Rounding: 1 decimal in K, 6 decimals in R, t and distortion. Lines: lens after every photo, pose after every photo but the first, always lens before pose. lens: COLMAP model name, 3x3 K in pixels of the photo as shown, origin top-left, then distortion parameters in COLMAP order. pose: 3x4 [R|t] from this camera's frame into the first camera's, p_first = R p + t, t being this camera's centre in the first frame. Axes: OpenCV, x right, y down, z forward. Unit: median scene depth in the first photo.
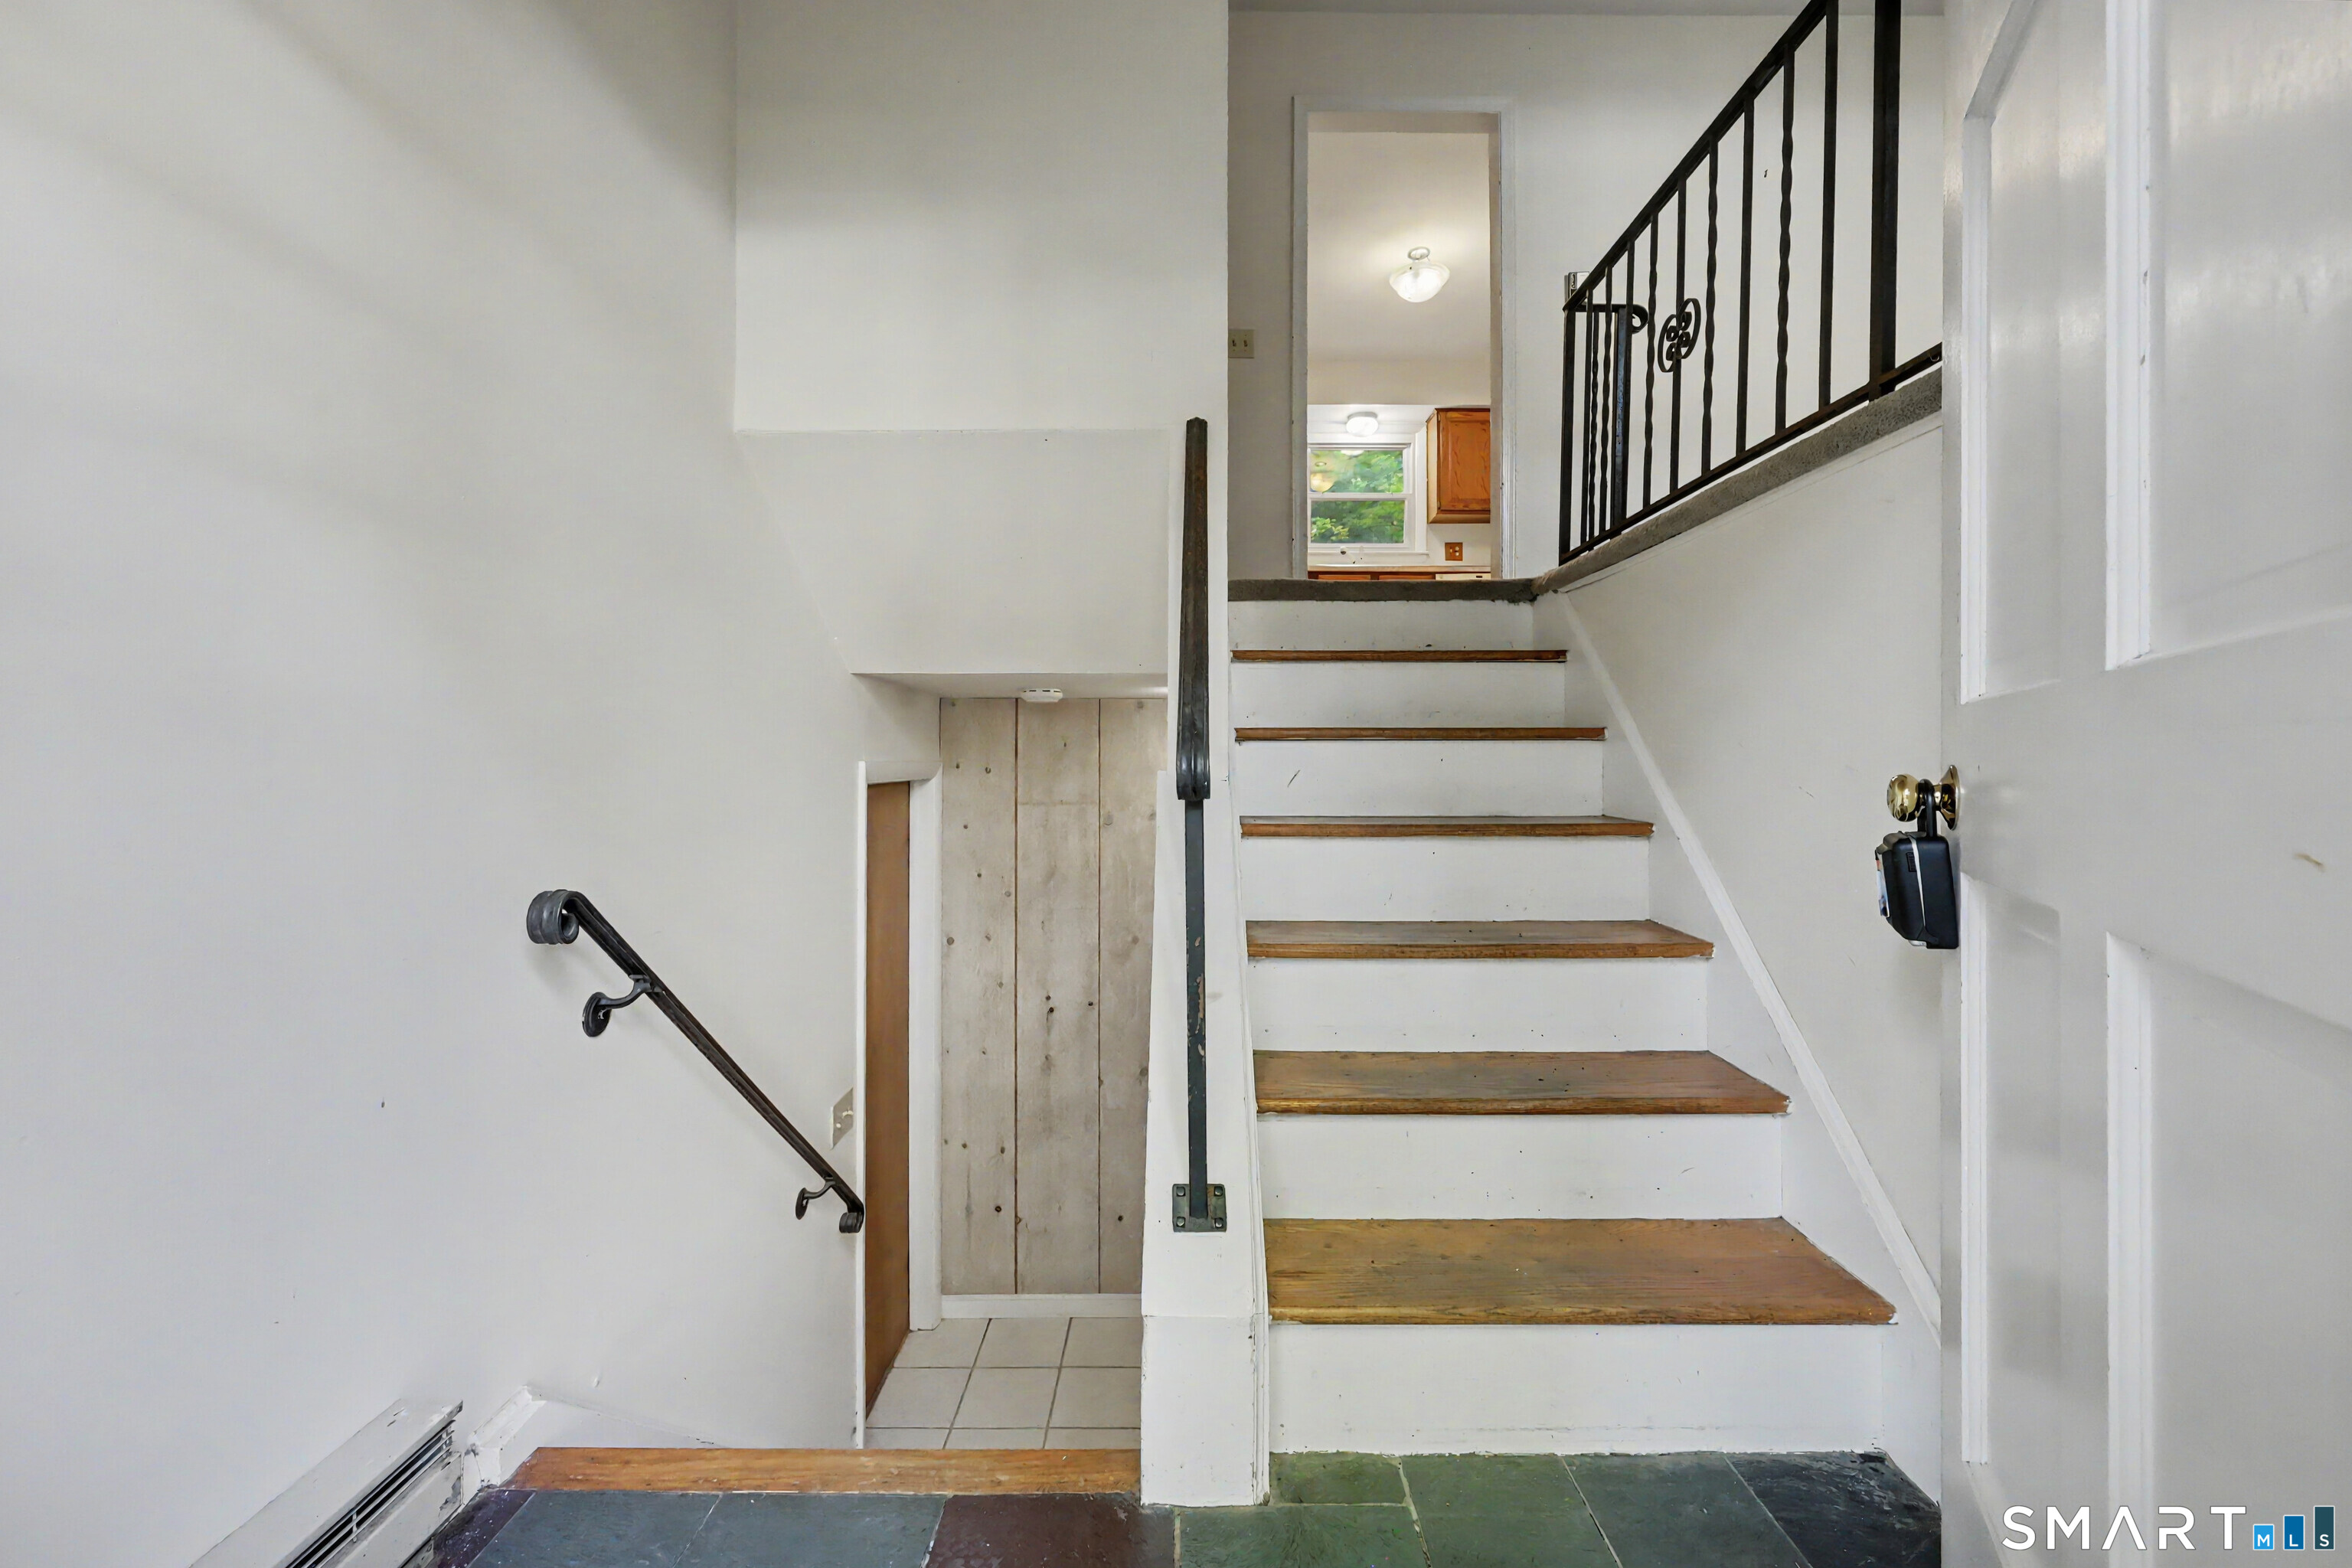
lens RADIAL K [[964.0, 0, 1188.7], [0, 964.0, 774.3], [0, 0, 1]] dist [0.002129, -0.000362]
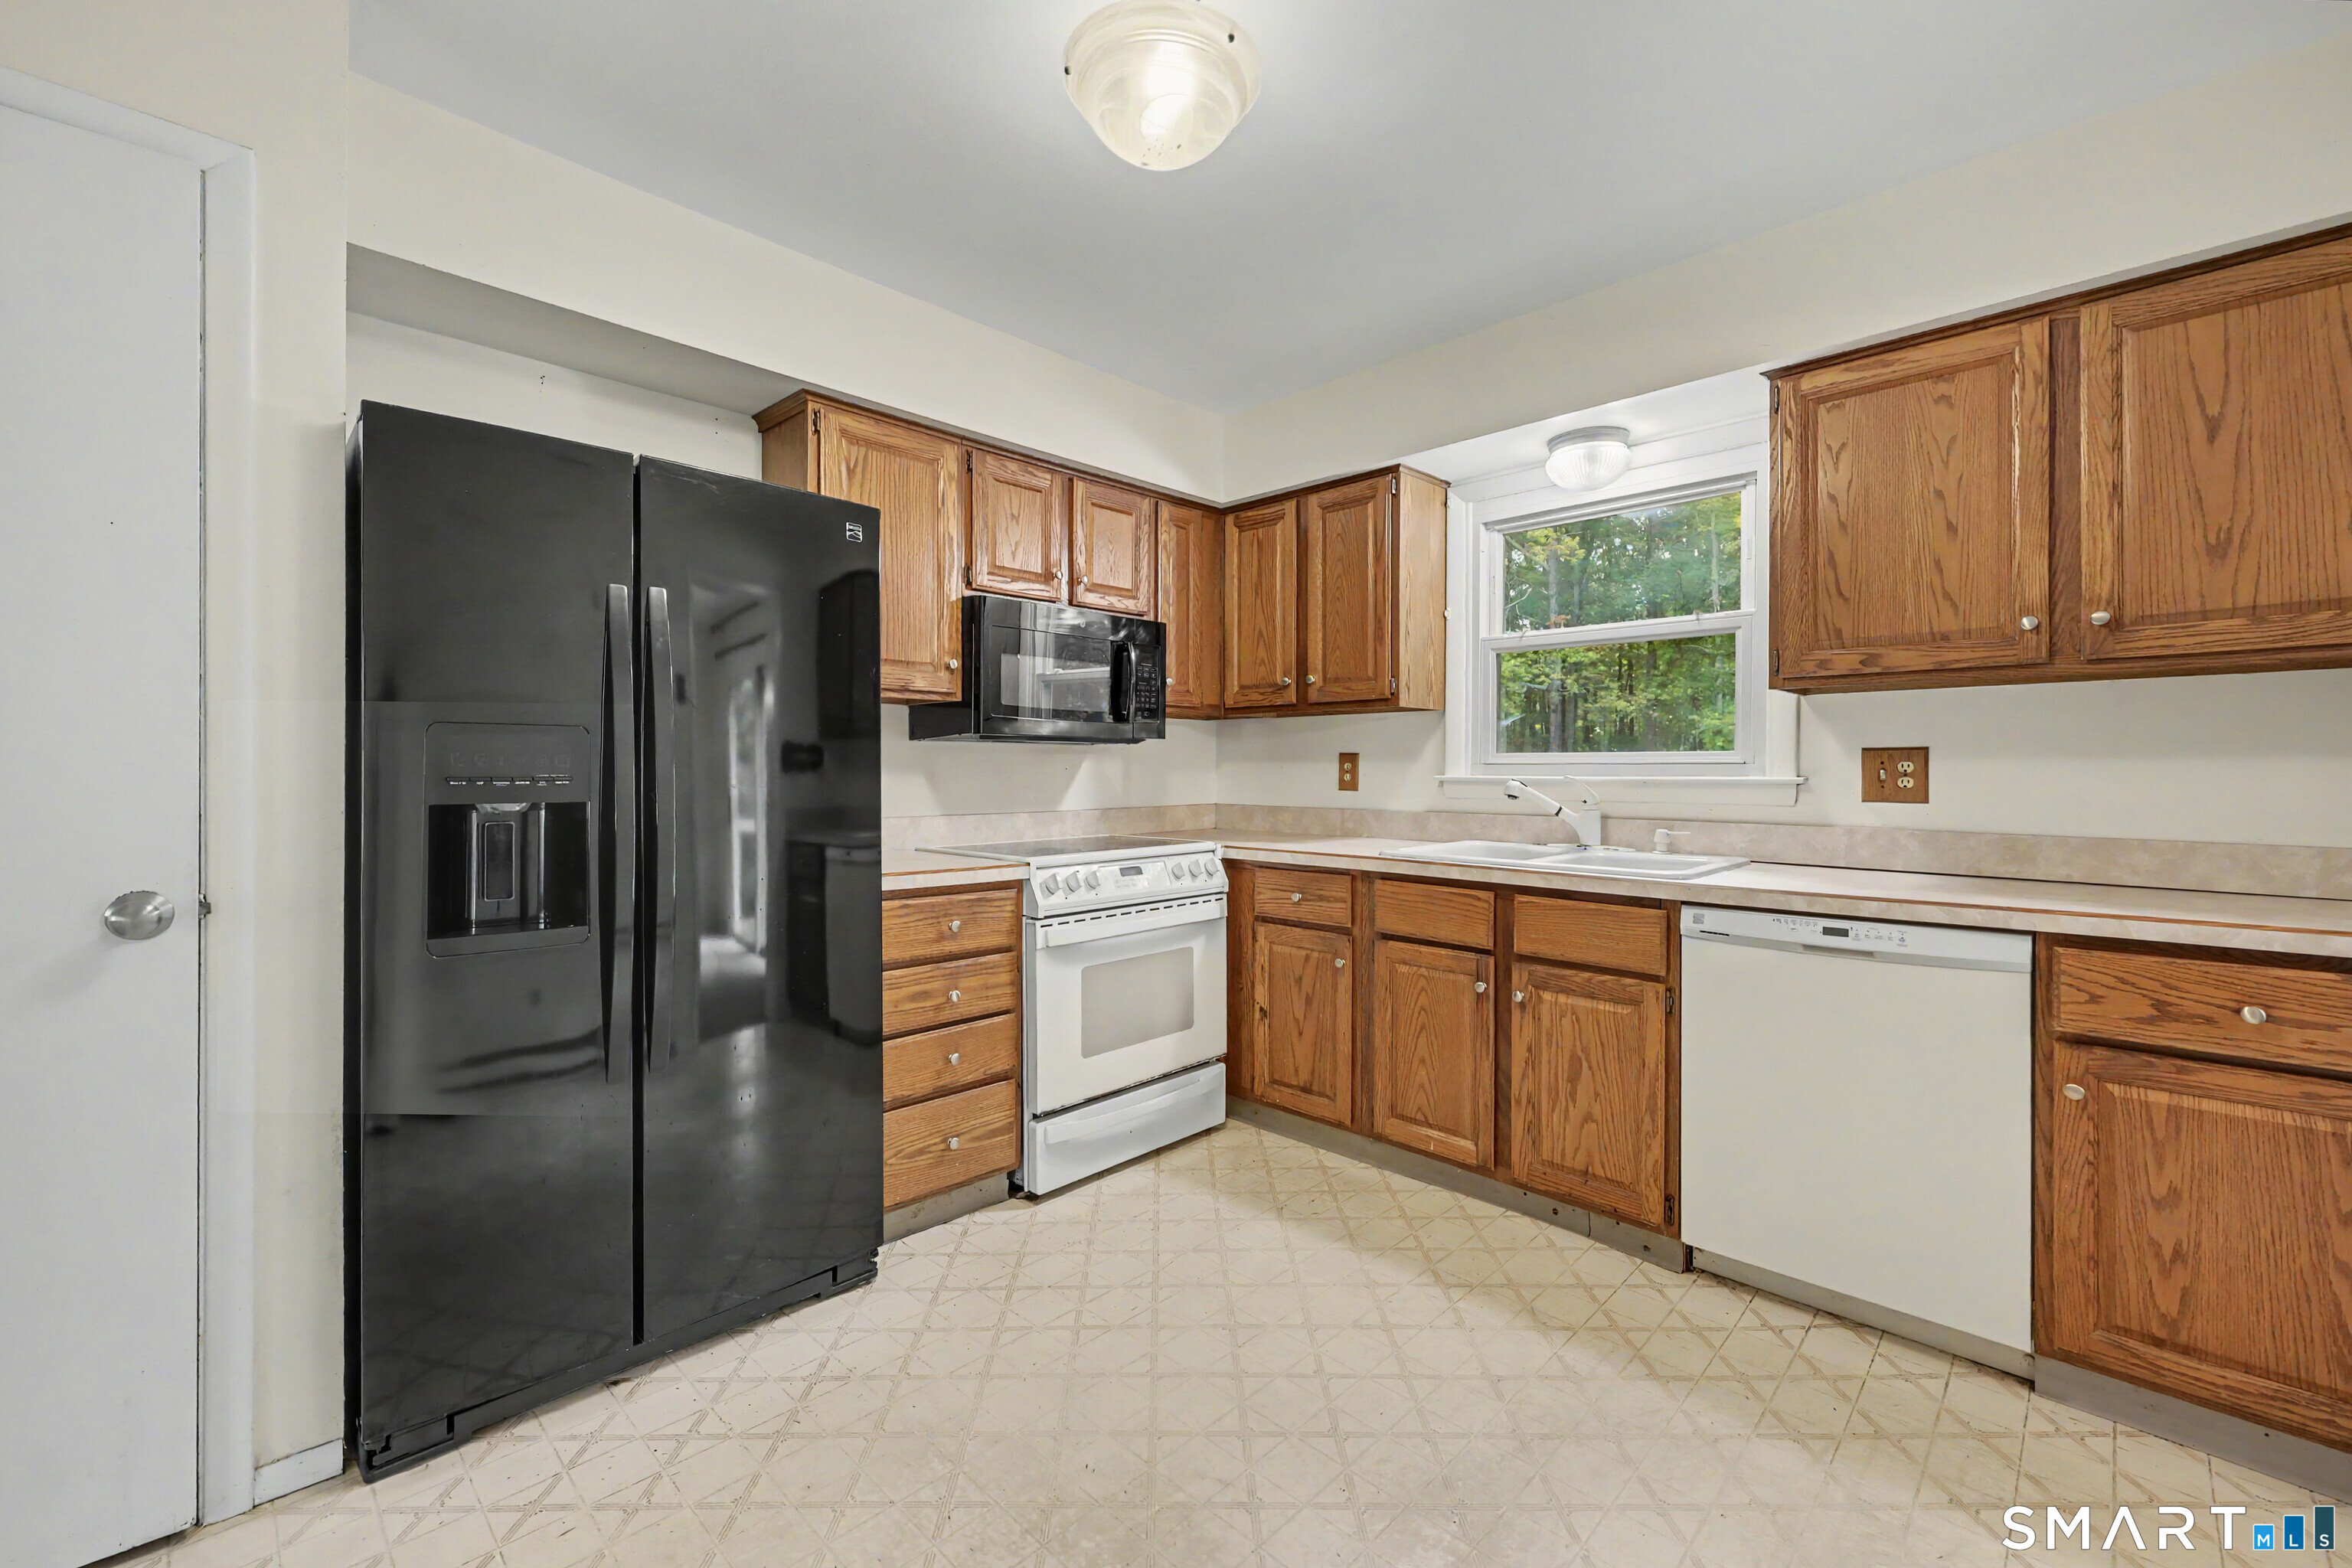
lens RADIAL K [[964.0, 0, 1183.8], [0, 964.0, 774.5], [0, 0, 1]] dist [0.002129, -0.000362]
pose [[0.700746, 0.009803, -0.713344, 0.346439], [-0.009385, 0.999946, 0.004522, -0.234851], [0.713349, 0.003526, 0.700800, 0.608506]]
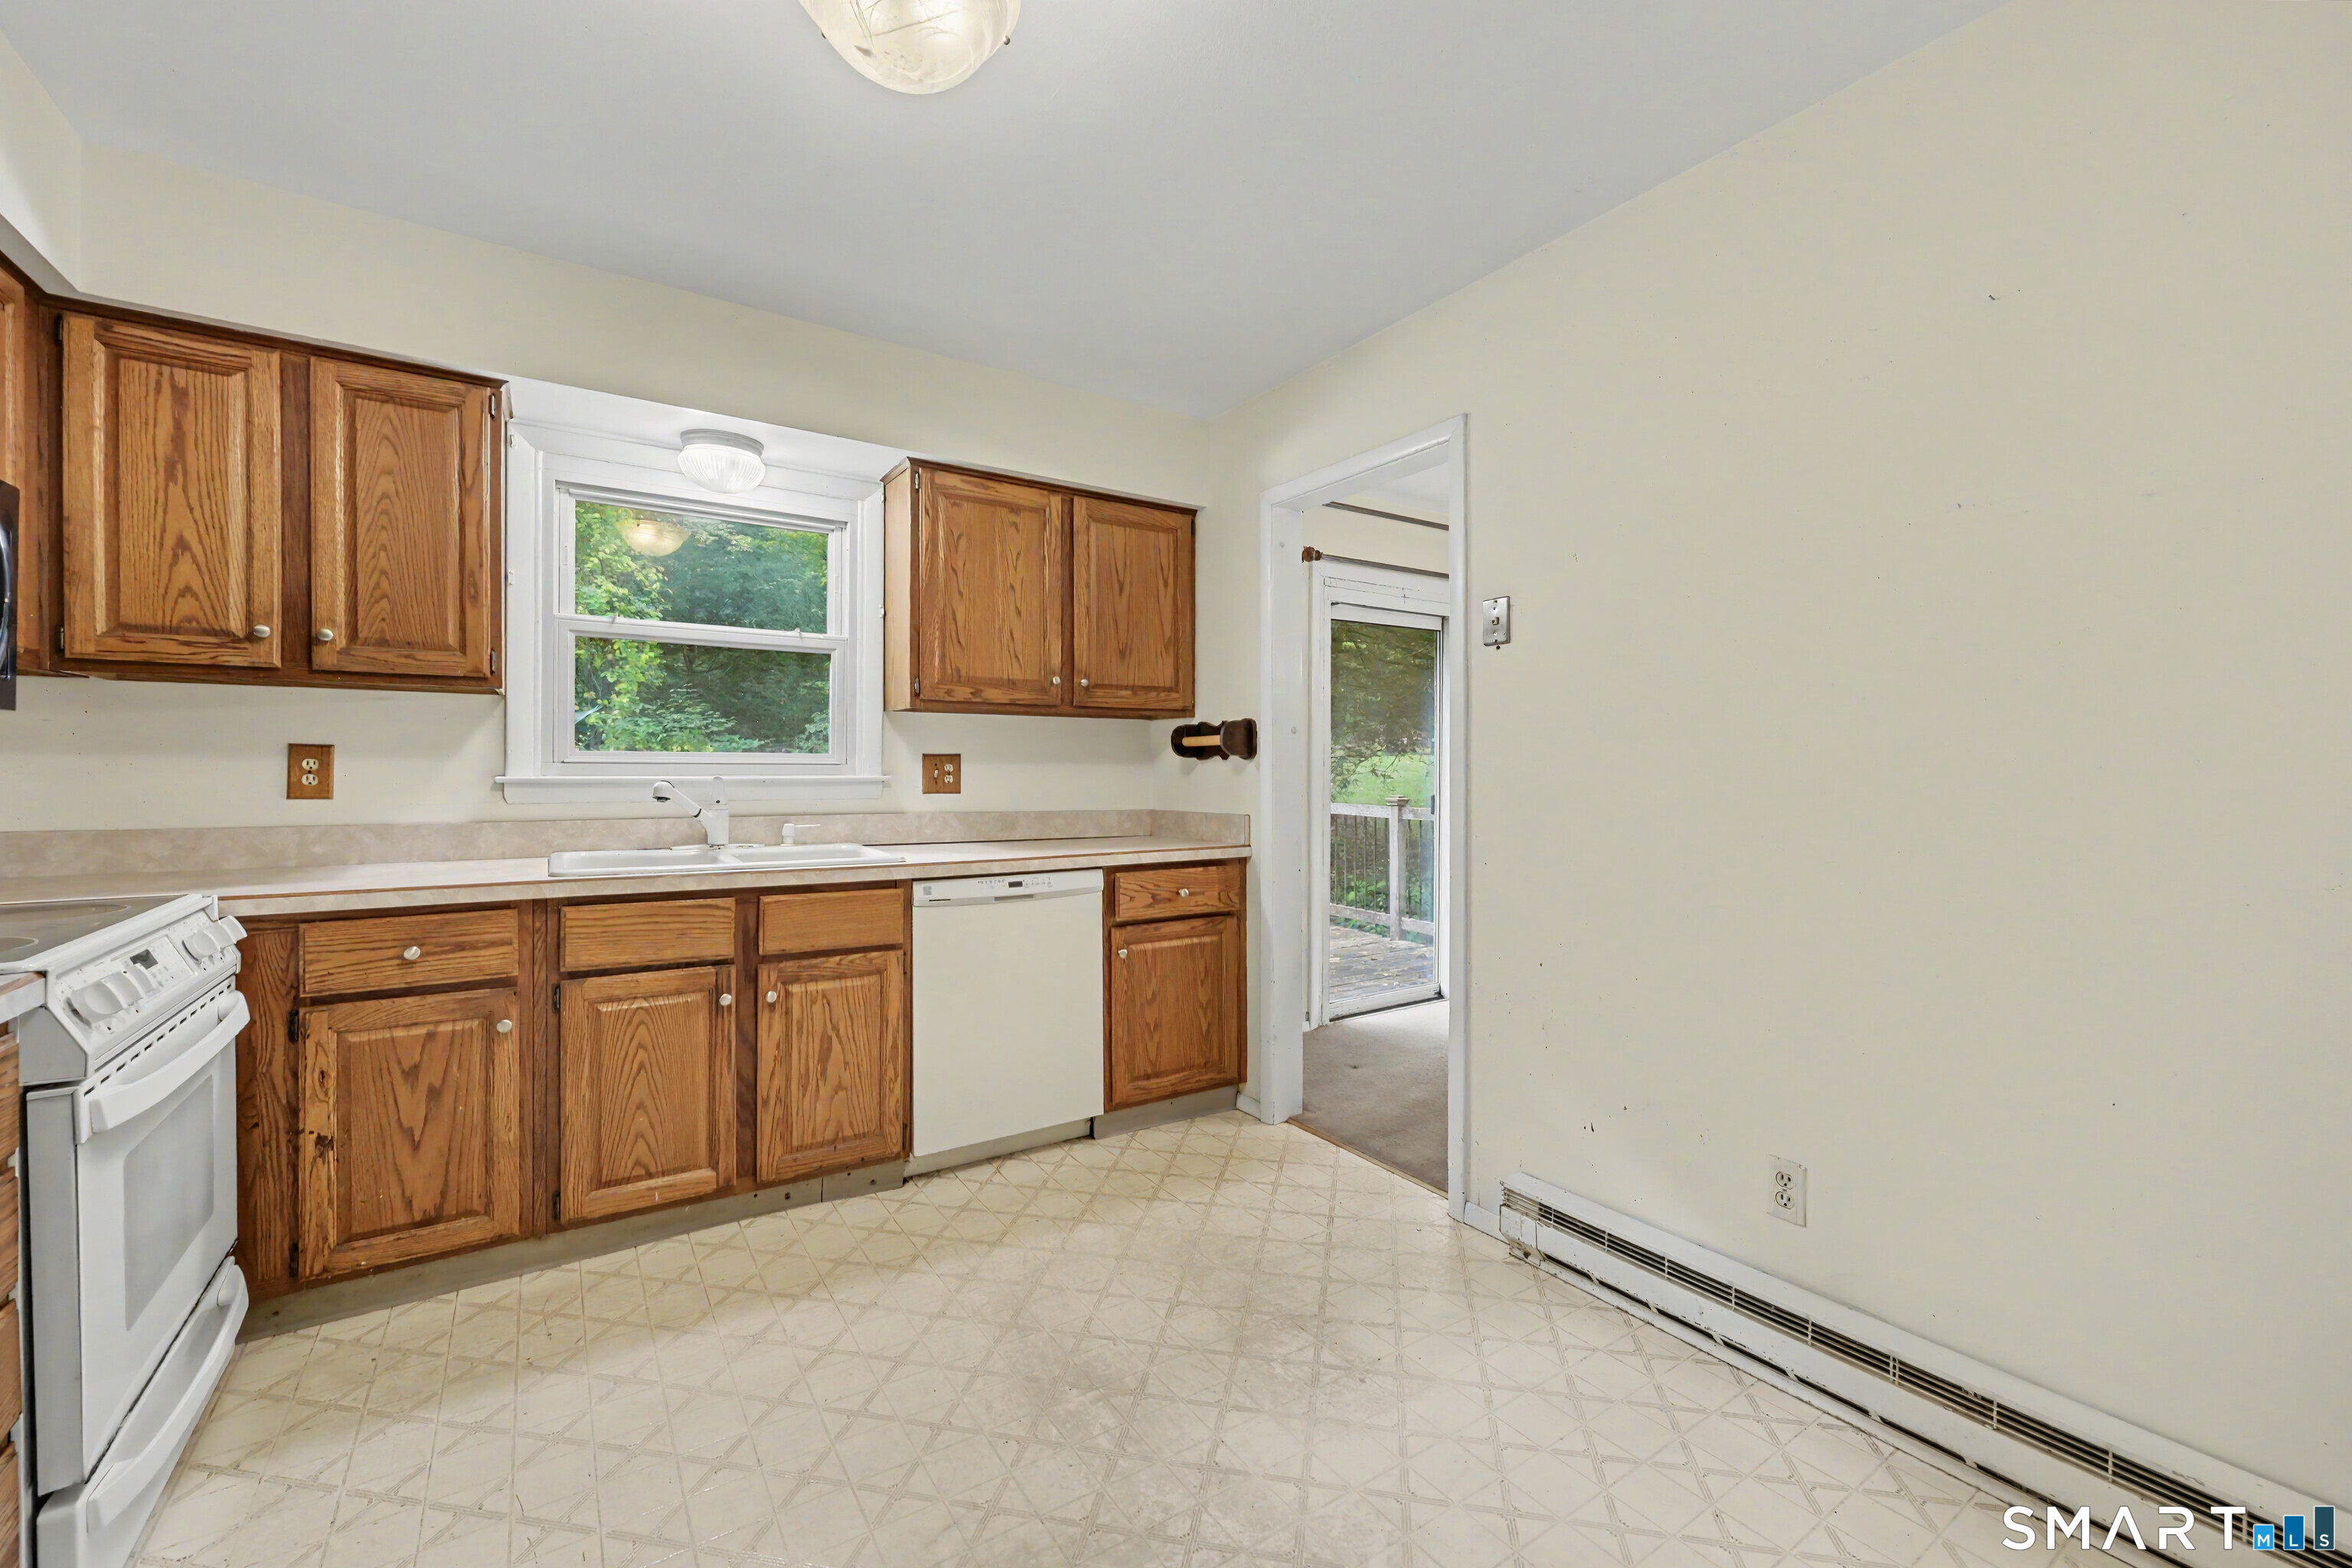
lens RADIAL K [[964.0, 0, 1173.4], [0, 964.0, 771.4], [0, 0, 1]] dist [0.002129, -0.000362]
pose [[0.842763, 0.007184, 0.538237, 0.123965], [-0.006287, 0.999974, -0.003504, -0.235627], [-0.538248, -0.000431, 0.842786, 0.567081]]
